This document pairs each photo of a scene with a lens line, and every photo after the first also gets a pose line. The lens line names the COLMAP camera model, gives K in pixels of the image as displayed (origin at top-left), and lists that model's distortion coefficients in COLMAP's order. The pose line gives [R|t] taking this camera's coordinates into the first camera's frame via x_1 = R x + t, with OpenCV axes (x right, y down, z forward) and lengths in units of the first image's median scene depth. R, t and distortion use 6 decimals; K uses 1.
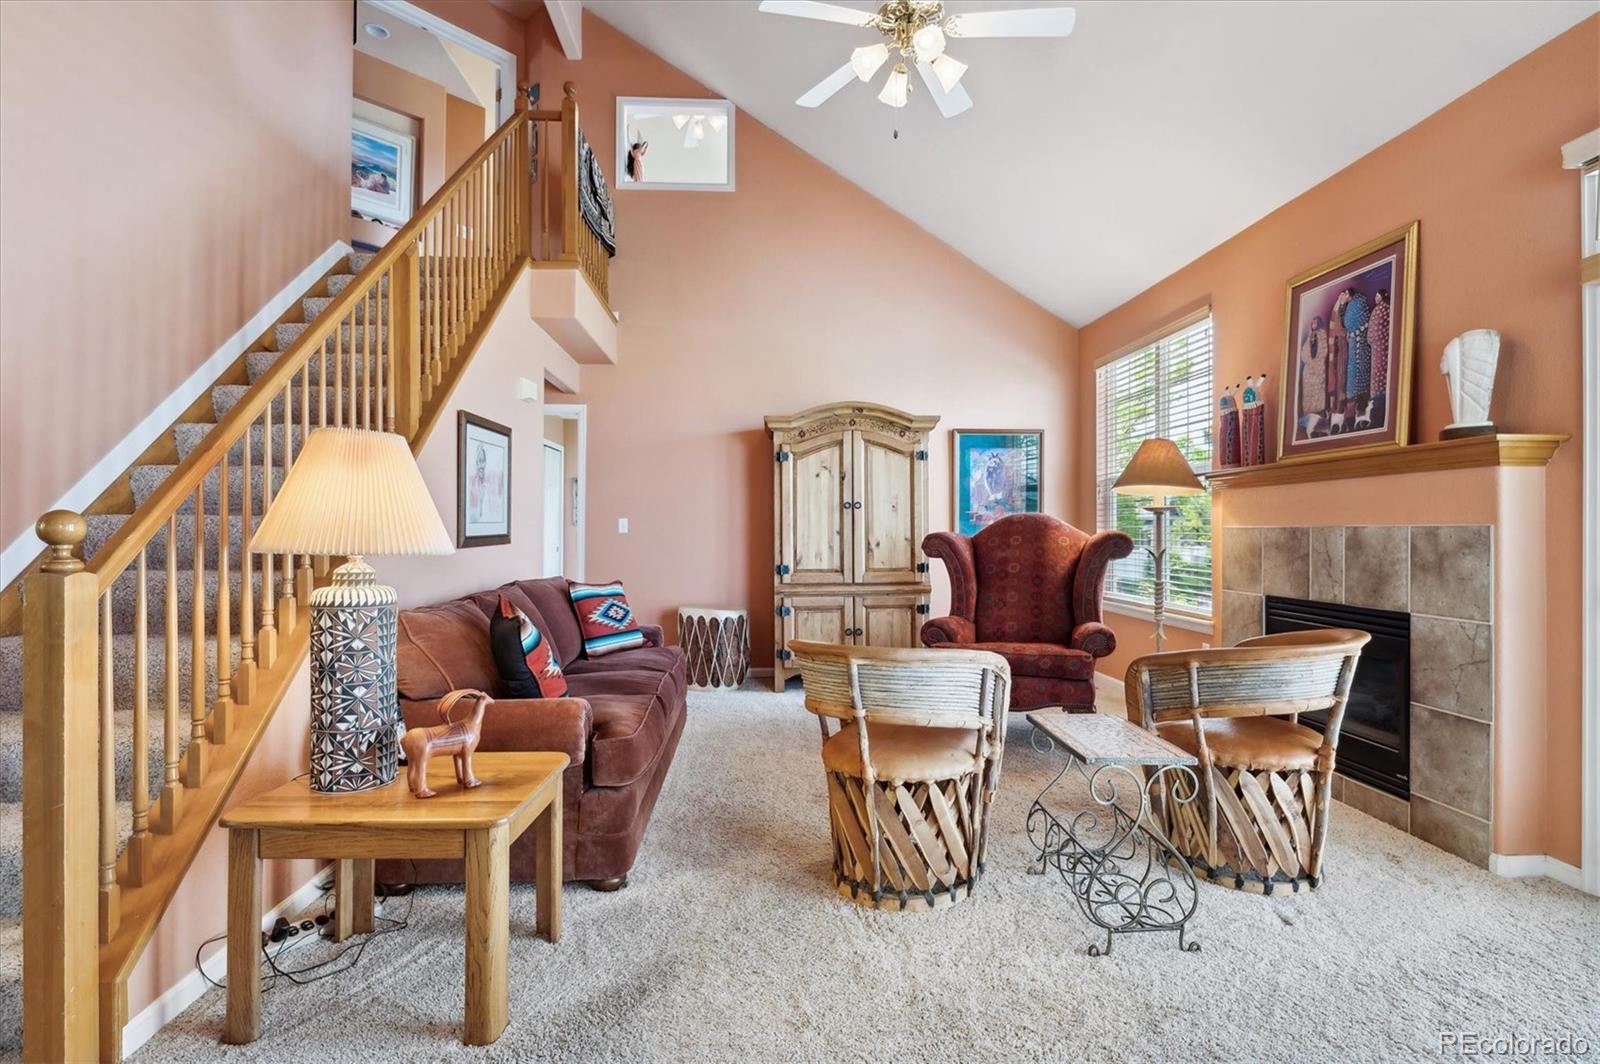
lens RADIAL K [[812.2, 0, 799.1], [0, 812.2, 533.9], [0, 0, 1]] dist [0.001211, 0.000070]
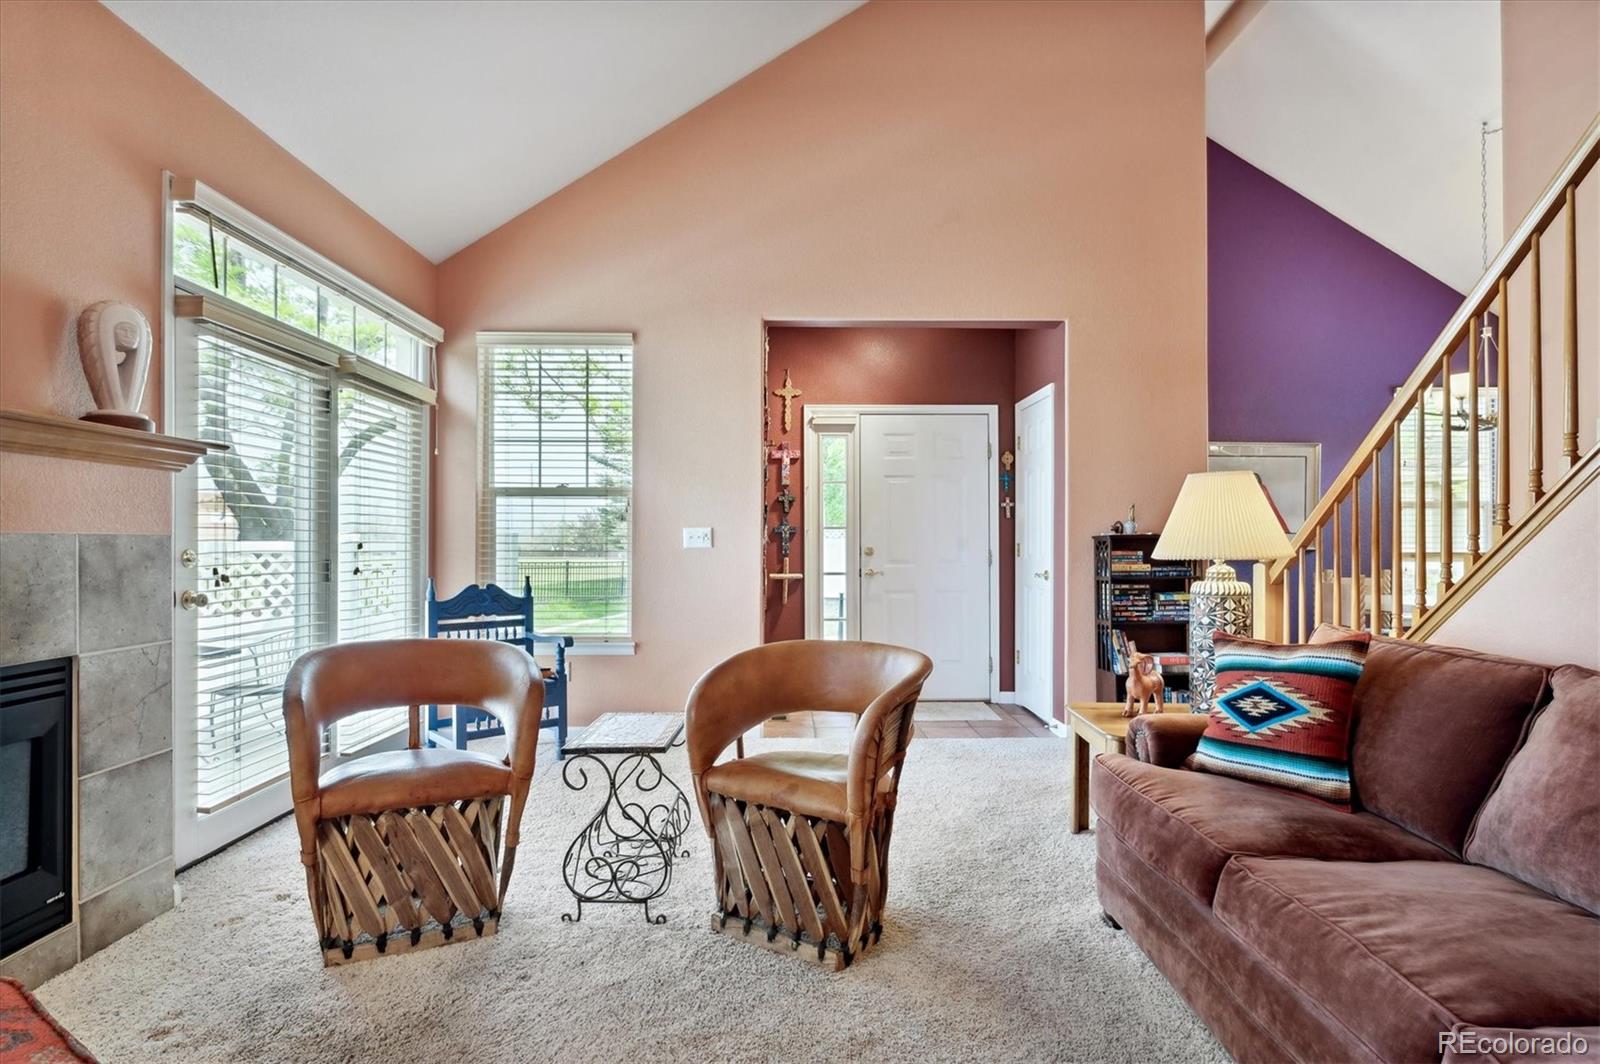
lens RADIAL K [[812.2, 0, 800.5], [0, 812.2, 536.8], [0, 0, 1]] dist [0.001211, 0.000070]
pose [[-0.998639, 0.001245, 0.052136, 0.079928], [0.001037, 0.999991, -0.004014, -0.003365], [-0.052140, -0.003954, -0.998632, 1.740037]]
